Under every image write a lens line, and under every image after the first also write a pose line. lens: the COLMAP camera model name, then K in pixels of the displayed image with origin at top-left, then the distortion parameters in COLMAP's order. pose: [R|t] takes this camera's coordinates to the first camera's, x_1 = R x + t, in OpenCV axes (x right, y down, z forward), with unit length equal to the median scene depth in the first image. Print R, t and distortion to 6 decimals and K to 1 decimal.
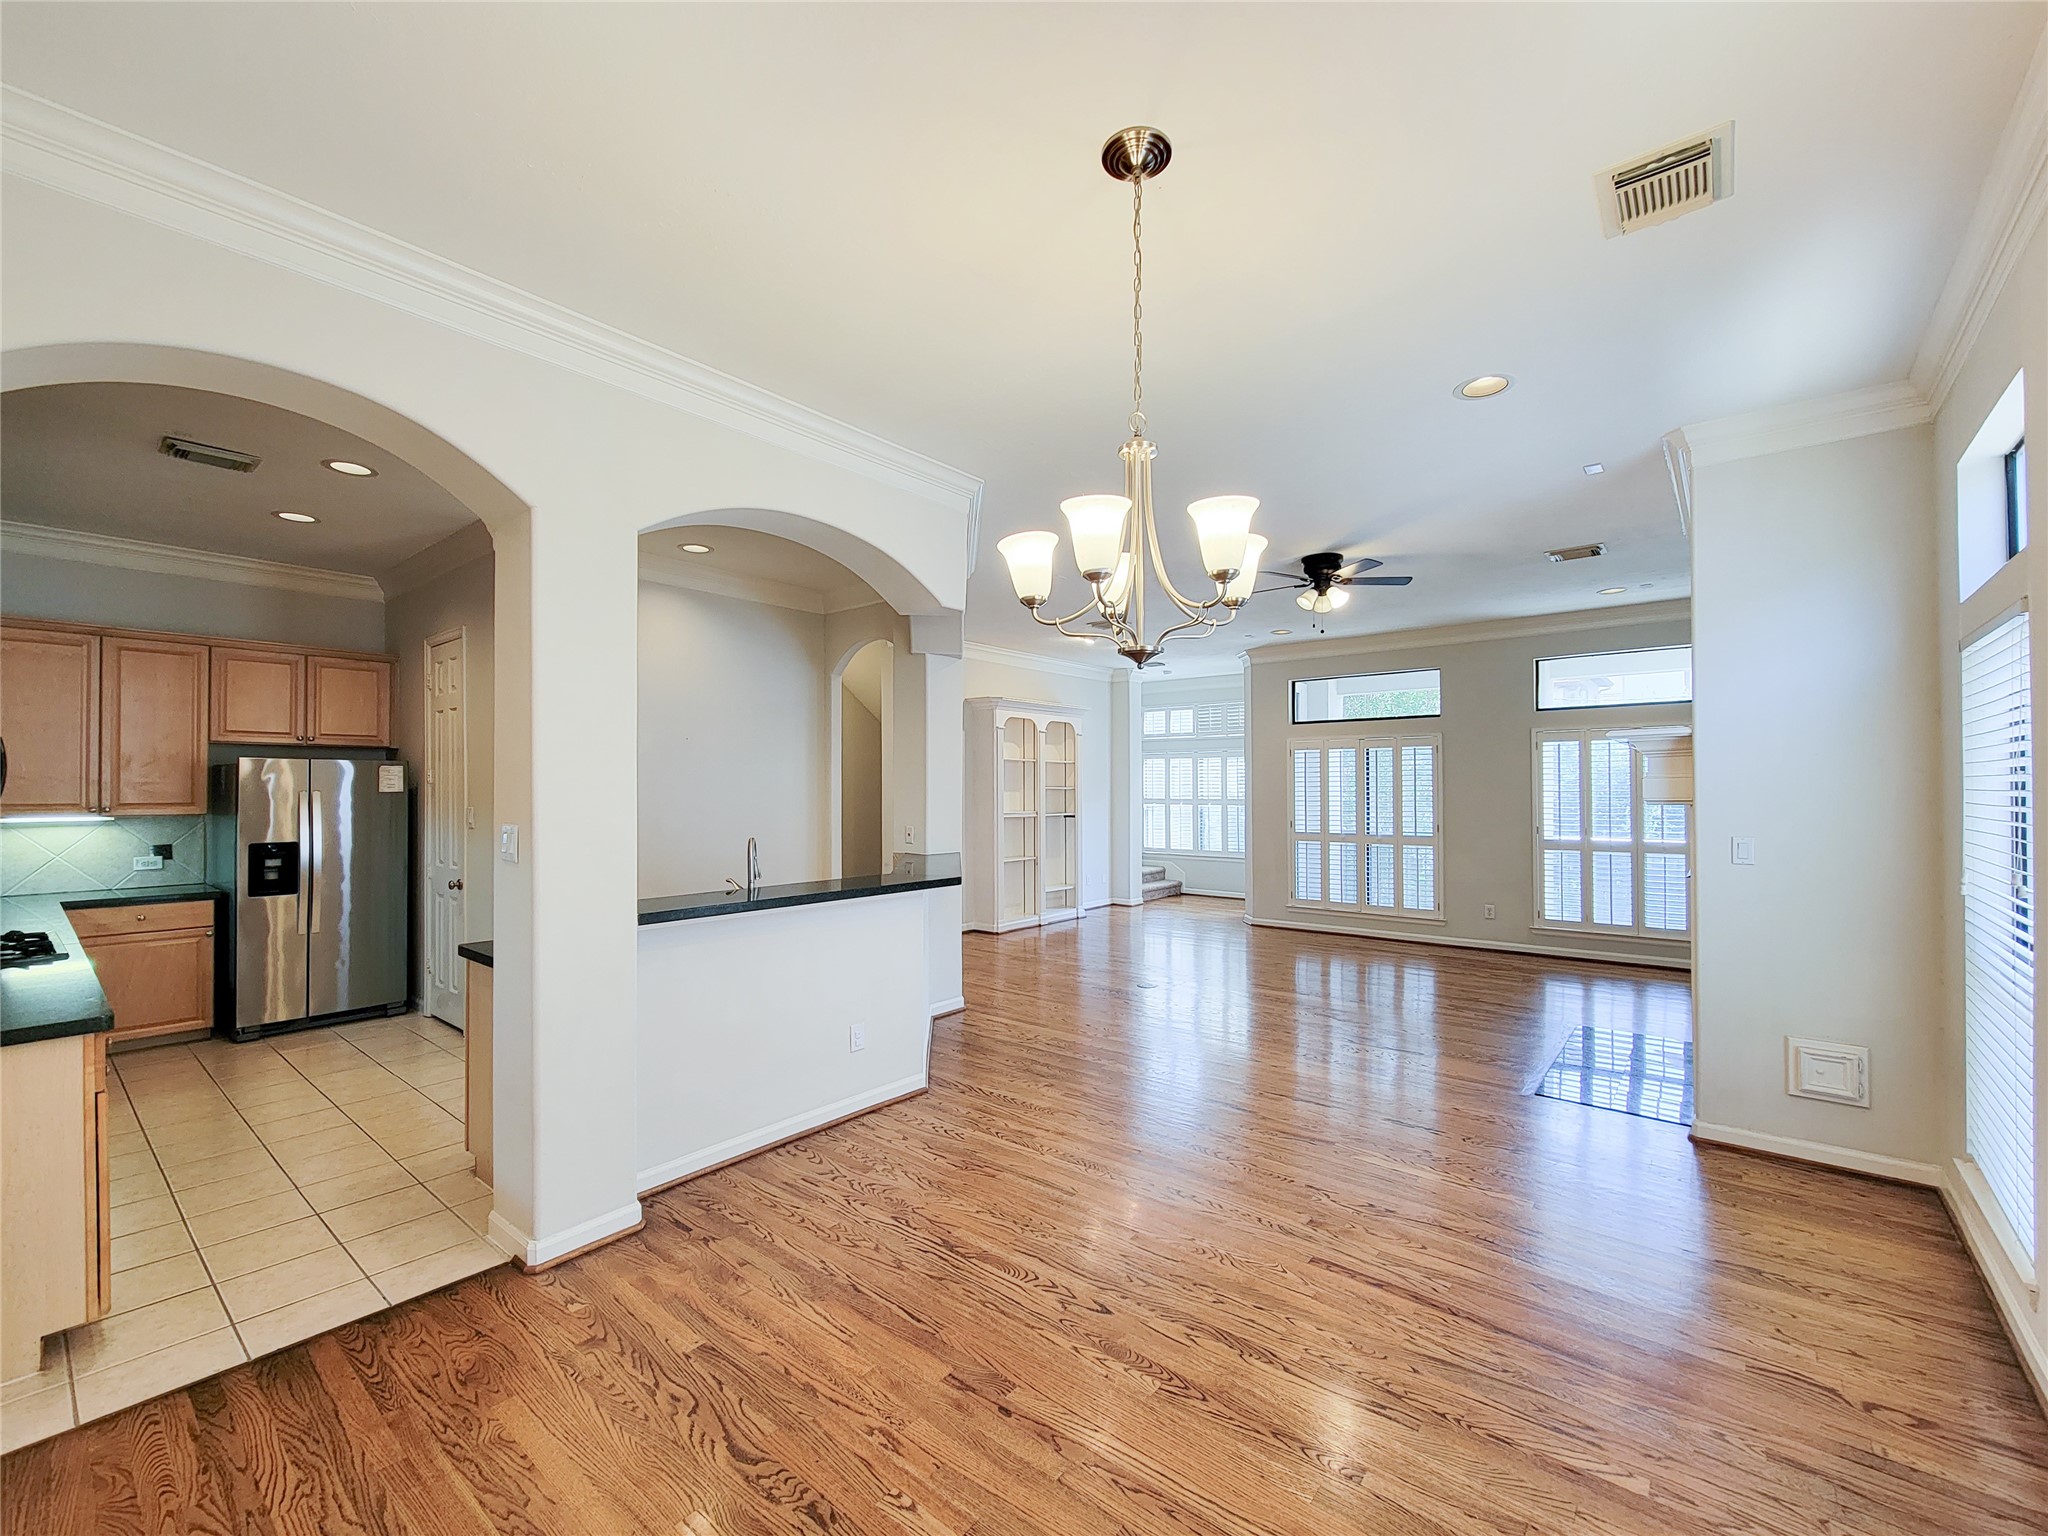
lens RADIAL K [[861.3, 0, 994.6], [0, 861.3, 765.4], [0, 0, 1]] dist [0.002691, -0.003242]
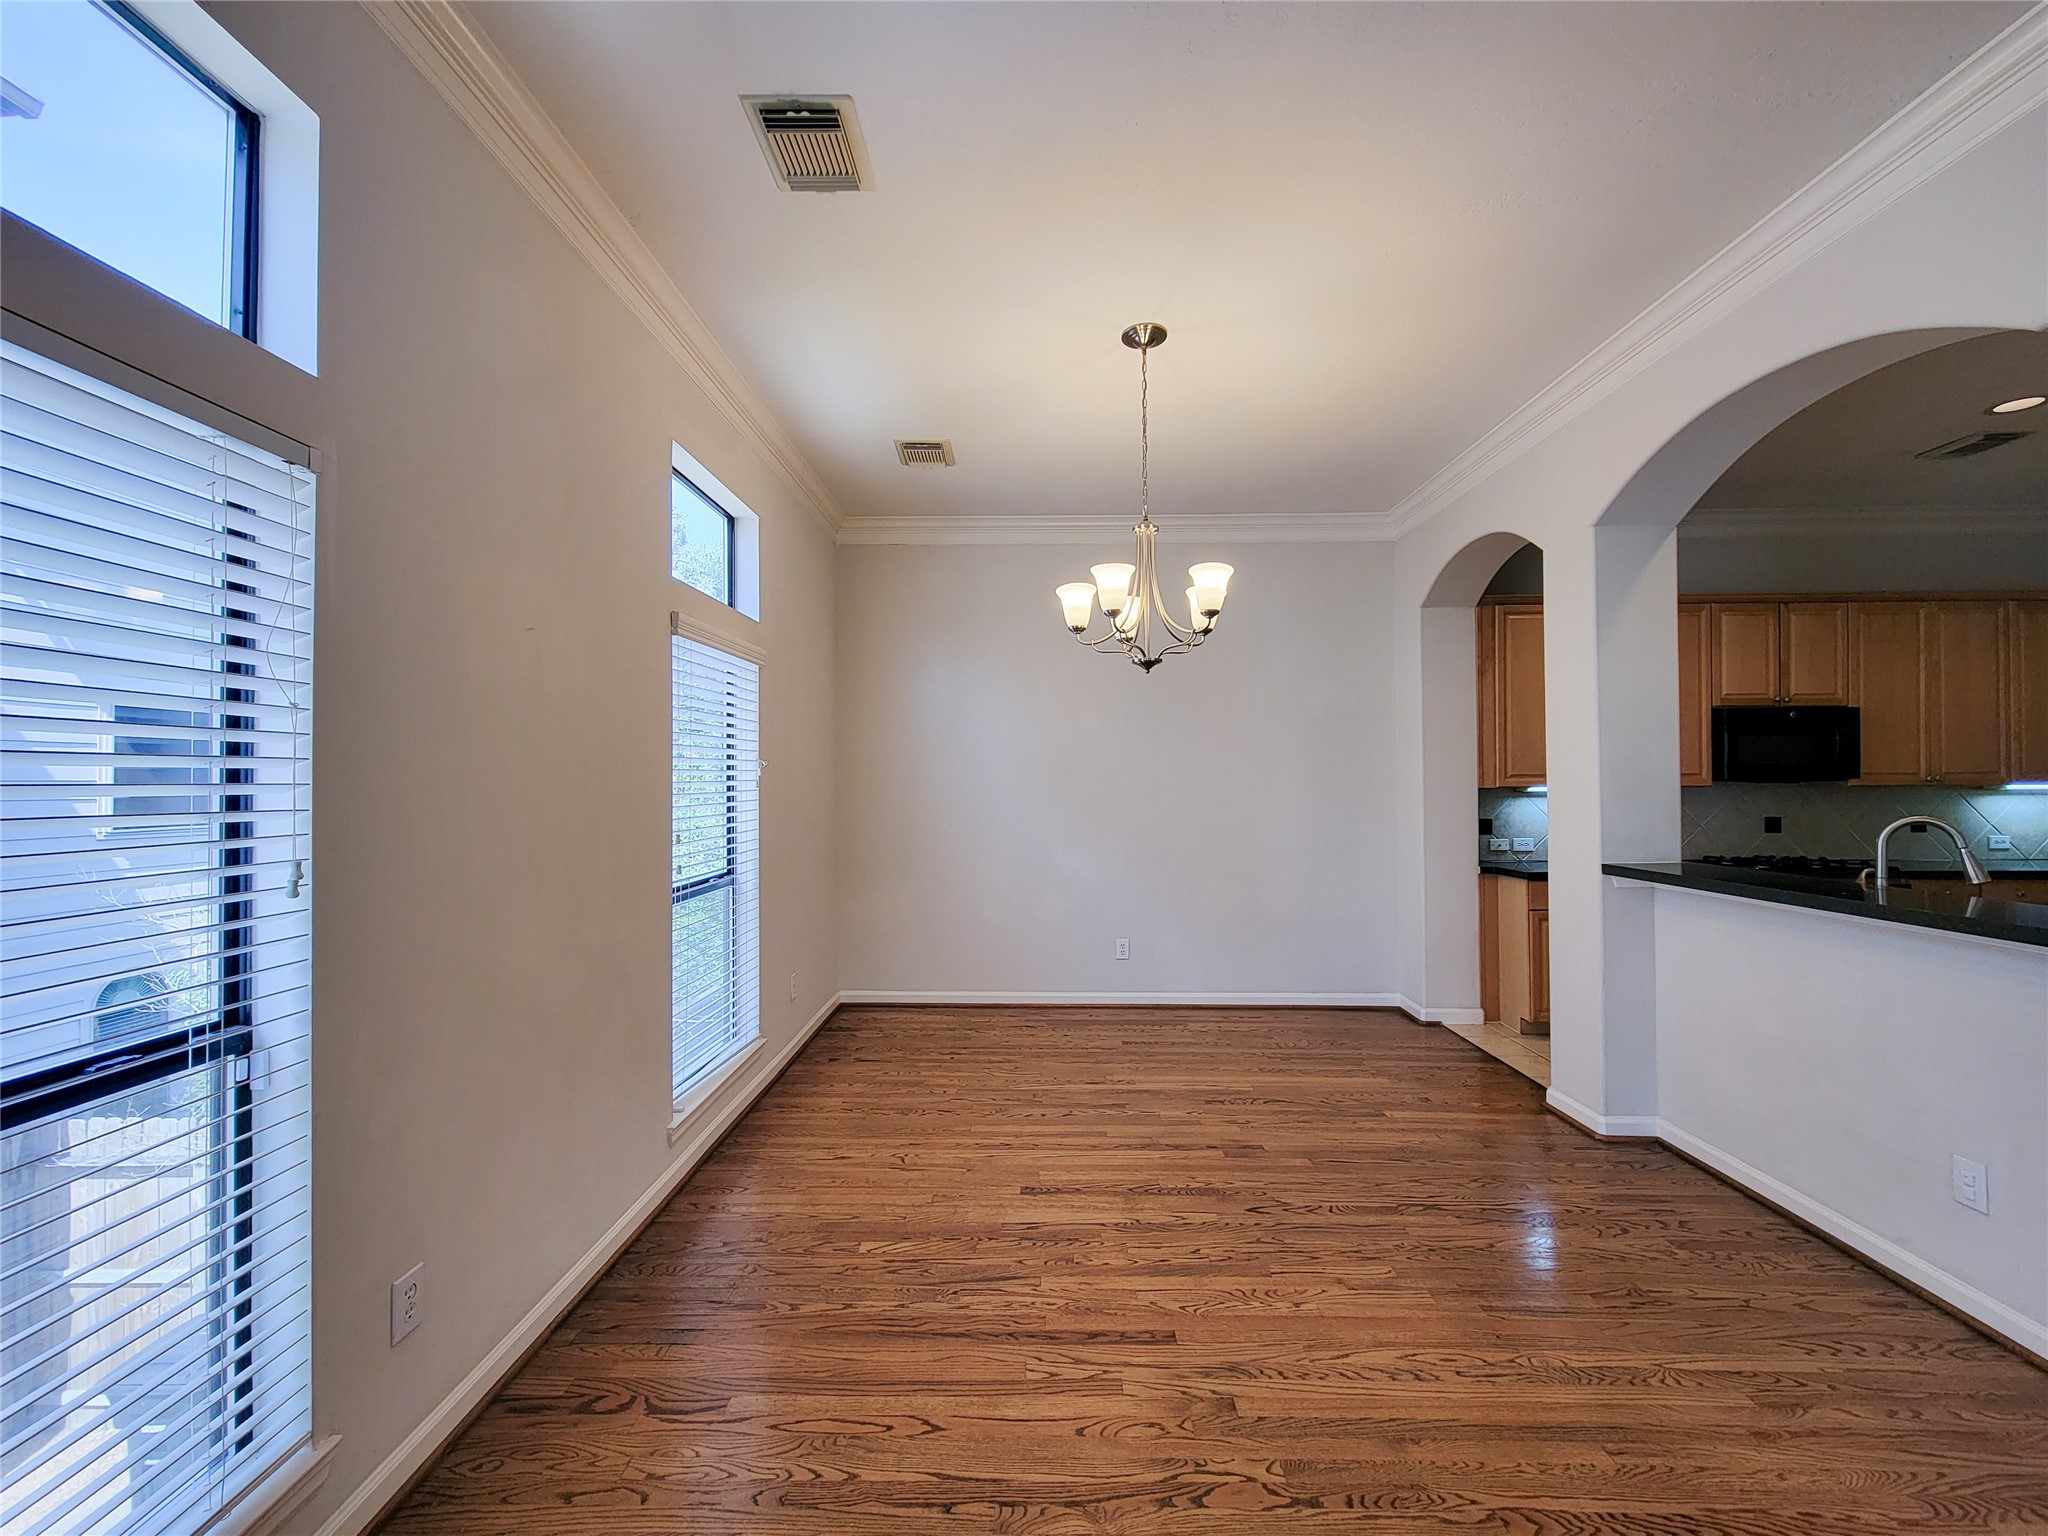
lens RADIAL K [[861.3, 0, 1026.2], [0, 861.3, 767.3], [0, 0, 1]] dist [0.002691, -0.003242]
pose [[-0.769845, -0.003621, -0.638221, 0.296334], [0.023647, 0.999135, -0.034193, 0.022685], [0.637793, -0.041416, -0.769094, 0.466945]]
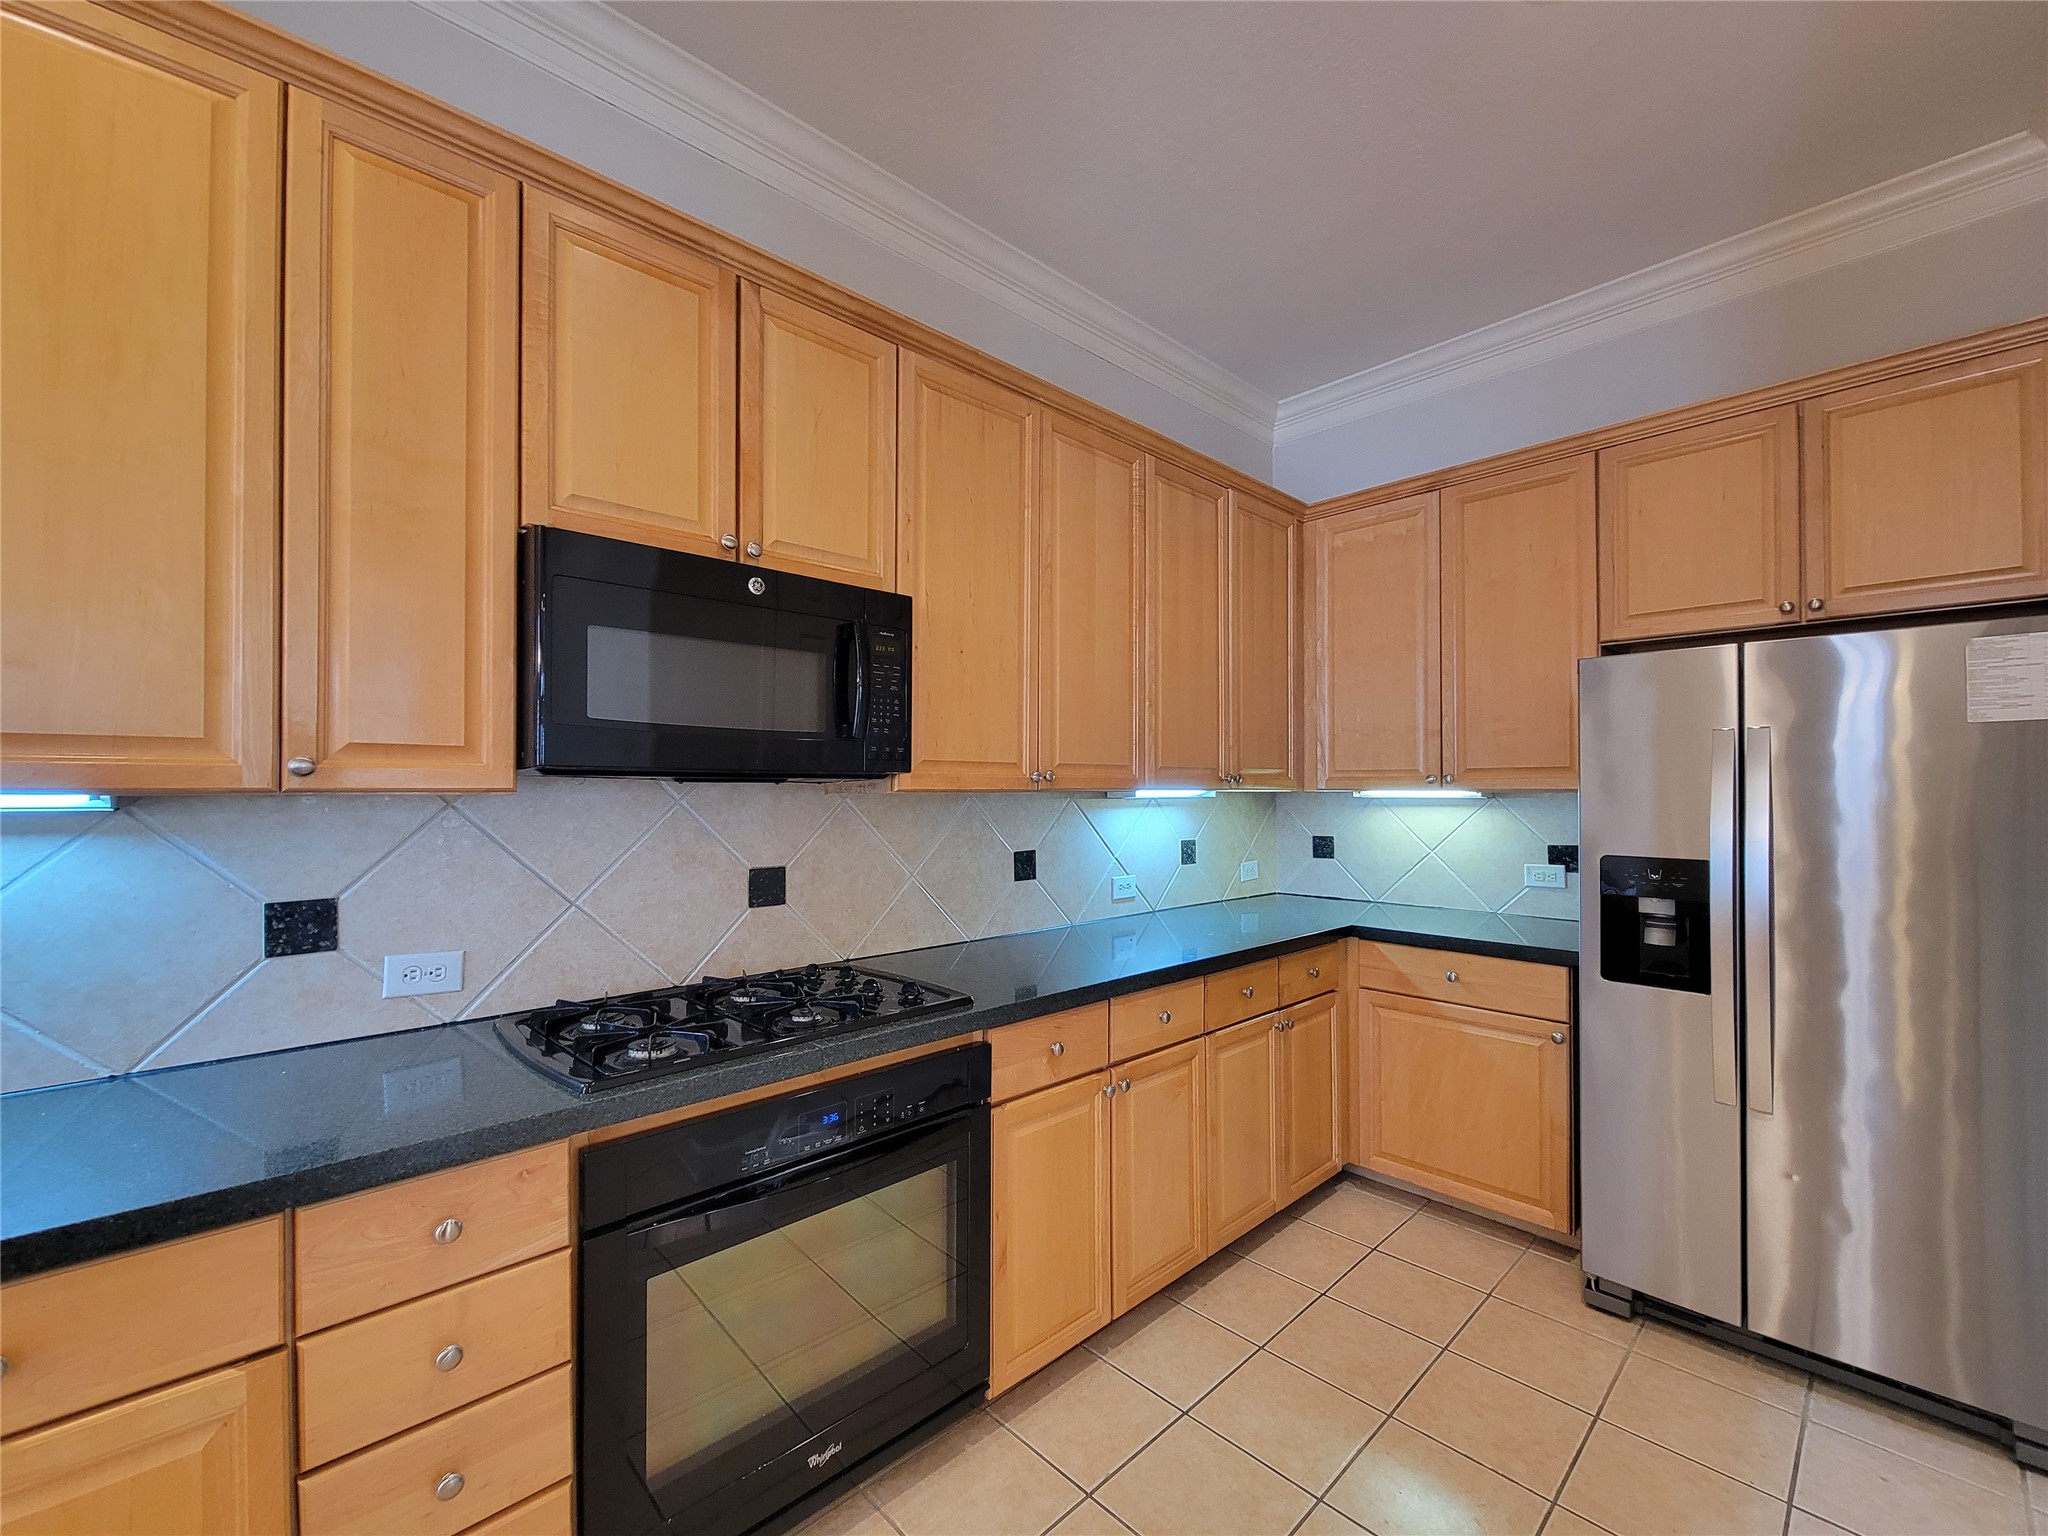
lens RADIAL K [[861.3, 0, 1025.2], [0, 861.3, 775.0], [0, 0, 1]] dist [0.002691, -0.003242]
pose [[-0.117758, -0.012113, -0.992968, -0.230146], [0.027163, 0.999512, -0.015414, 0.028411], [0.992671, -0.028787, -0.117371, 0.440041]]
